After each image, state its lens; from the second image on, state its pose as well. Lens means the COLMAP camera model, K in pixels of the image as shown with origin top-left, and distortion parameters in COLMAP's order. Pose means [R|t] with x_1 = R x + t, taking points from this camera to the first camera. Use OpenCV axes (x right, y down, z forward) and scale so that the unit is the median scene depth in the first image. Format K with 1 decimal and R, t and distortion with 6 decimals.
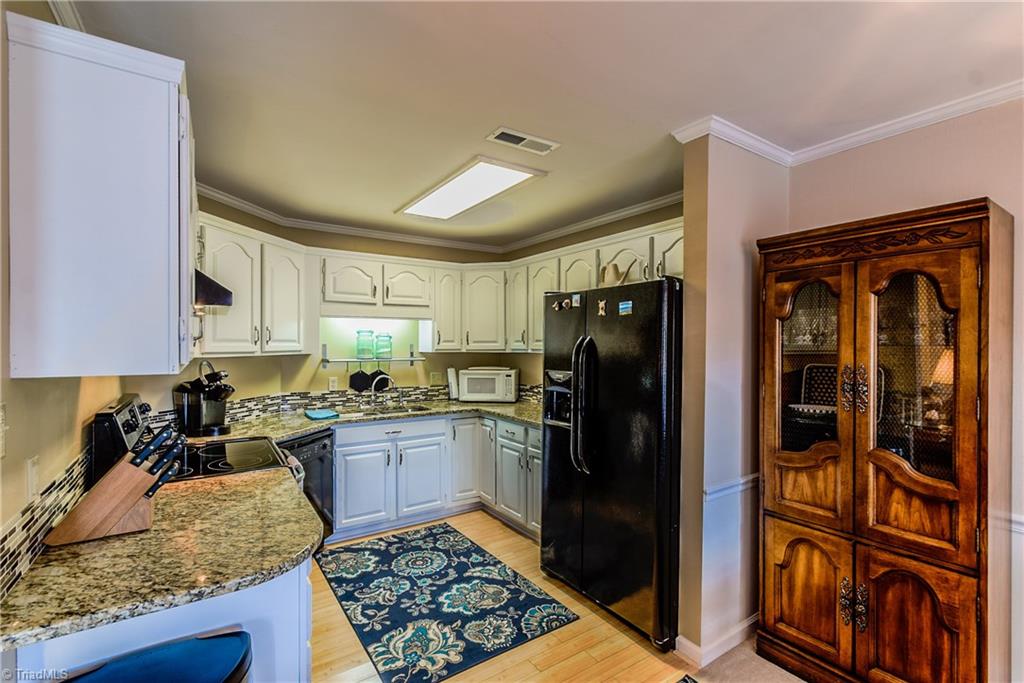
lens RADIAL K [[450.5, 0, 527.1], [0, 450.5, 351.6], [0, 0, 1]] dist [-0.001980, 0.000043]
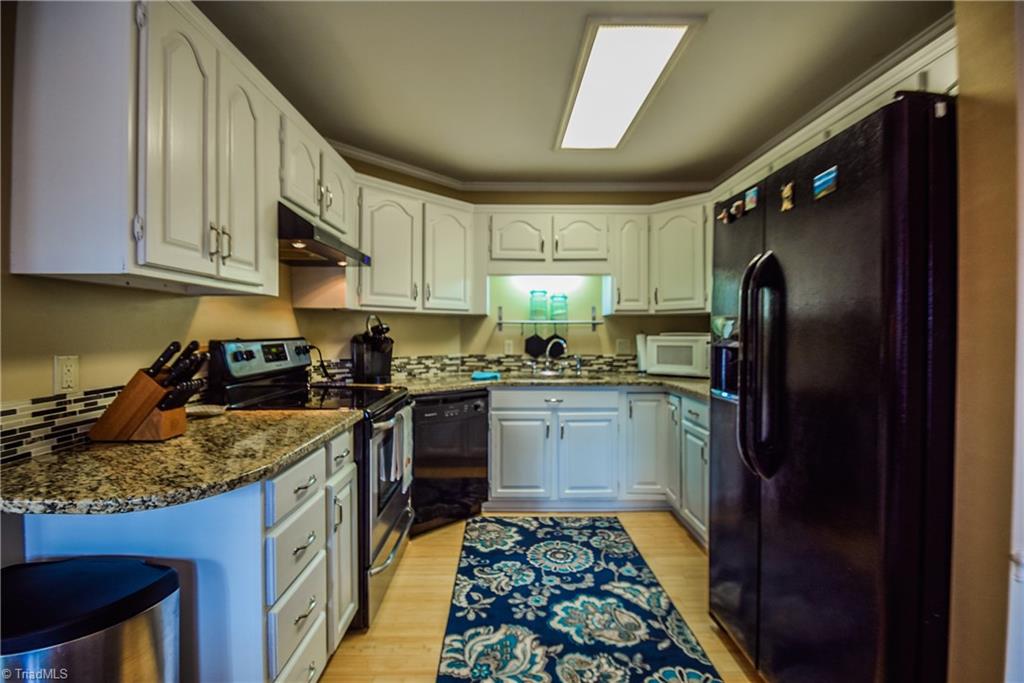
lens RADIAL K [[458.2, 0, 505.6], [0, 458.2, 335.1], [0, 0, 1]] dist [0.000449, 0.000011]
pose [[0.827127, 0.001061, -0.562014, 0.151107], [-0.004903, 0.999974, -0.005327, 0.065086], [0.561993, 0.007161, 0.827111, 0.236745]]
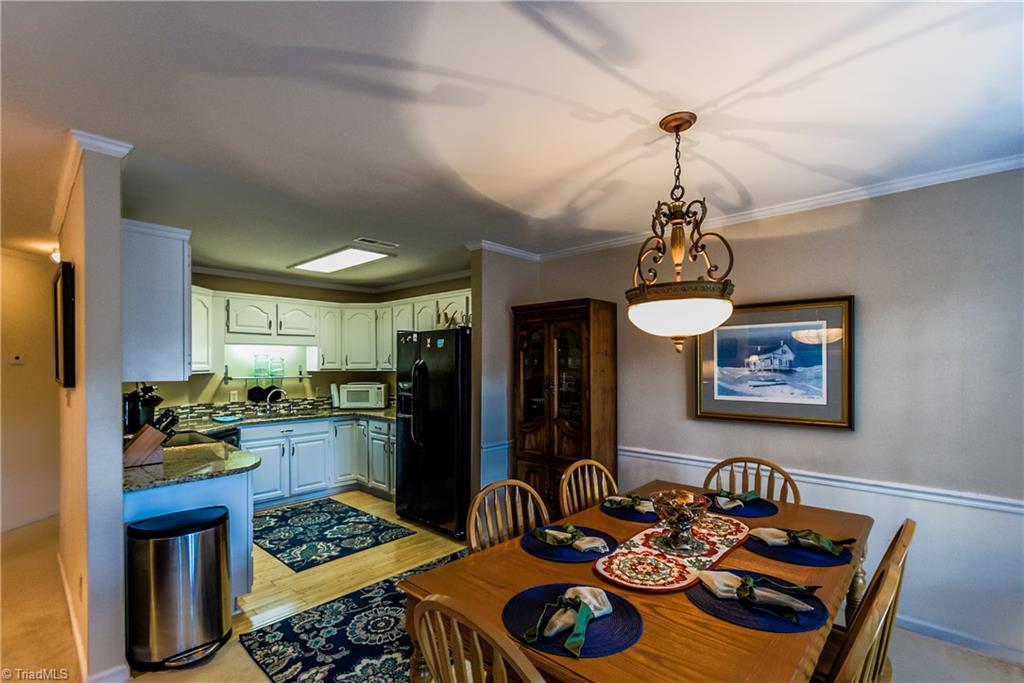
lens RADIAL K [[433.7, 0, 512.6], [0, 433.7, 370.5], [0, 0, 1]] dist [-0.000179, 0.000063]
pose [[0.976176, -0.006544, 0.216879, 0.092013], [0.006915, 0.999976, -0.000952, 0.005906], [-0.216868, 0.002429, 0.976198, -0.468654]]
